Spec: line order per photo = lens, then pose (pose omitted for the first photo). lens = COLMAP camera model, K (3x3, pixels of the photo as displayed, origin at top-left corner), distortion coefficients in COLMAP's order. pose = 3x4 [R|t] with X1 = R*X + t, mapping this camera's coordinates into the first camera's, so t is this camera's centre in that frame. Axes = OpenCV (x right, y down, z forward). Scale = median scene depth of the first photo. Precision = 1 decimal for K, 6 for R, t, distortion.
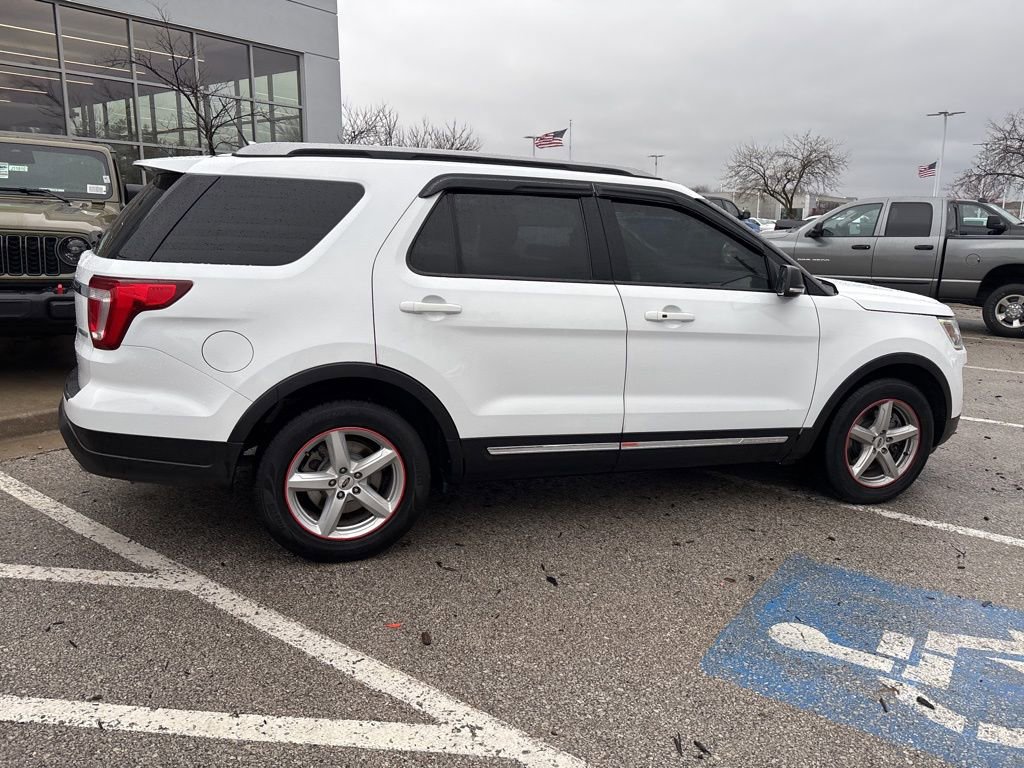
lens RADIAL K [[769.5, 0, 507.3], [0, 769.5, 385.6], [0, 0, 1]] dist [0.048675, -0.057167]
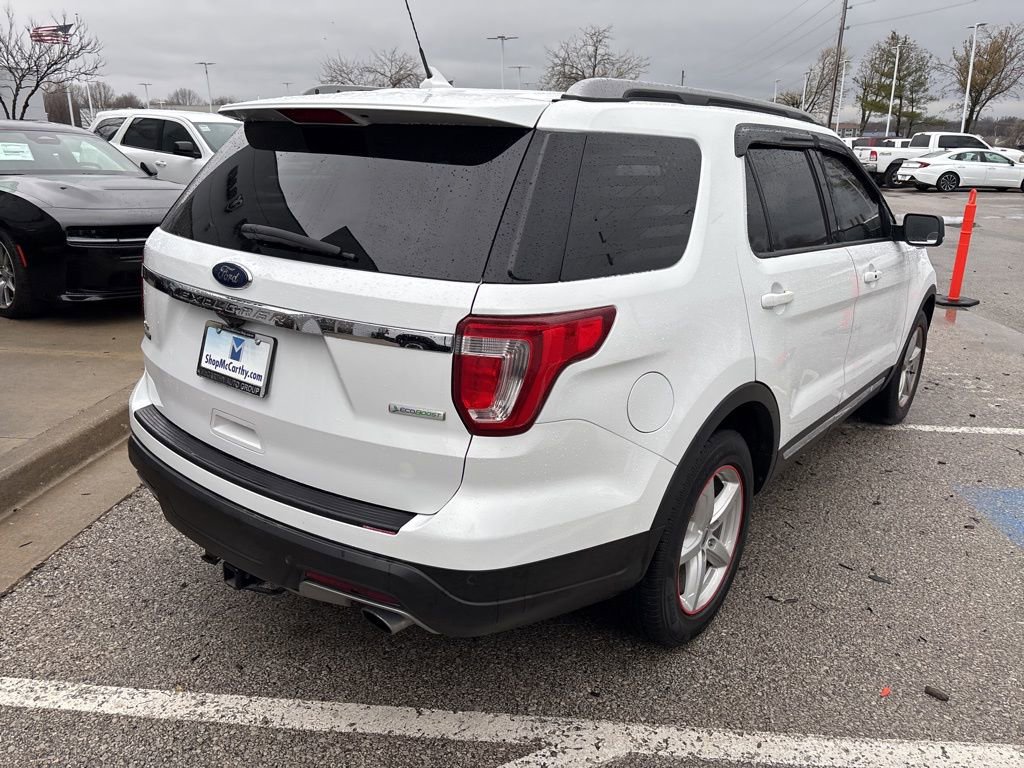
lens RADIAL K [[769.5, 0, 506.1], [0, 769.5, 388.2], [0, 0, 1]] dist [0.048675, -0.057167]
pose [[0.841272, -0.172240, 0.512441, -0.737897], [0.116905, 0.983421, 0.138623, -0.149720], [-0.527821, -0.056712, 0.847460, 0.450746]]
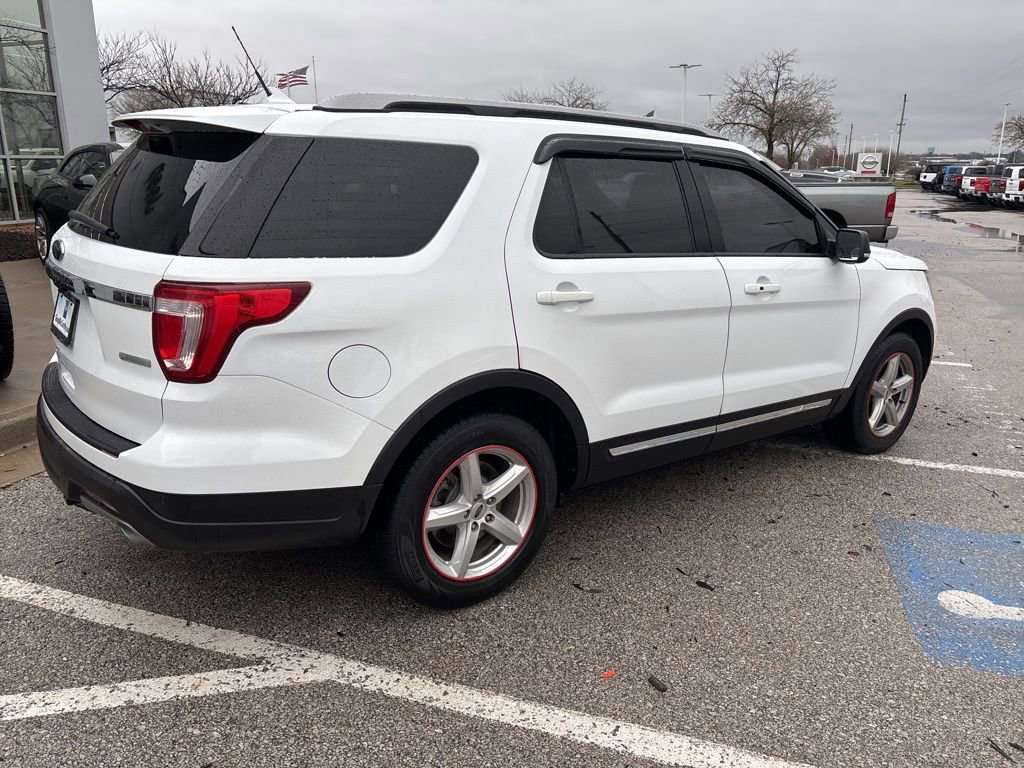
lens RADIAL K [[769.5, 0, 506.6], [0, 769.5, 388.9], [0, 0, 1]] dist [0.048675, -0.057167]
pose [[0.949187, -0.092164, 0.300914, -0.414145], [0.070286, 0.994088, 0.082762, -0.072783], [-0.306762, -0.057406, 0.950053, 0.201299]]
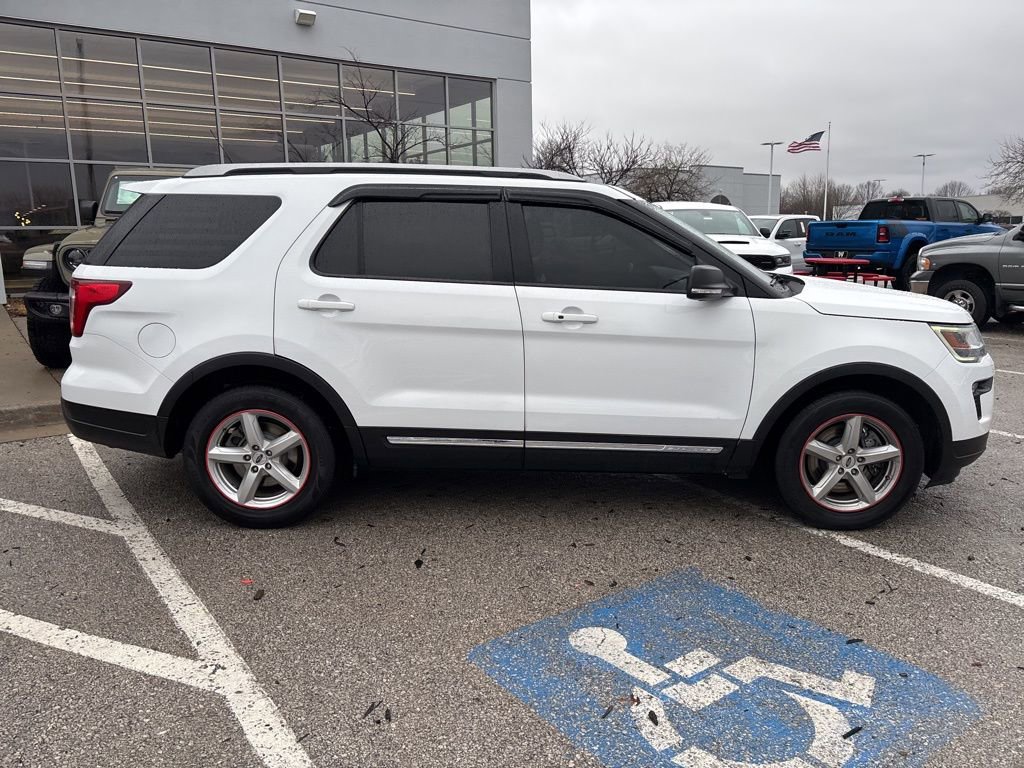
lens RADIAL K [[769.5, 0, 505.1], [0, 769.5, 390.7], [0, 0, 1]] dist [0.048675, -0.057167]
pose [[0.948501, 0.038895, -0.314379, 0.483968], [-0.042831, 0.999067, -0.005616, 0.016136], [0.313867, 0.018792, 0.949281, 0.026587]]
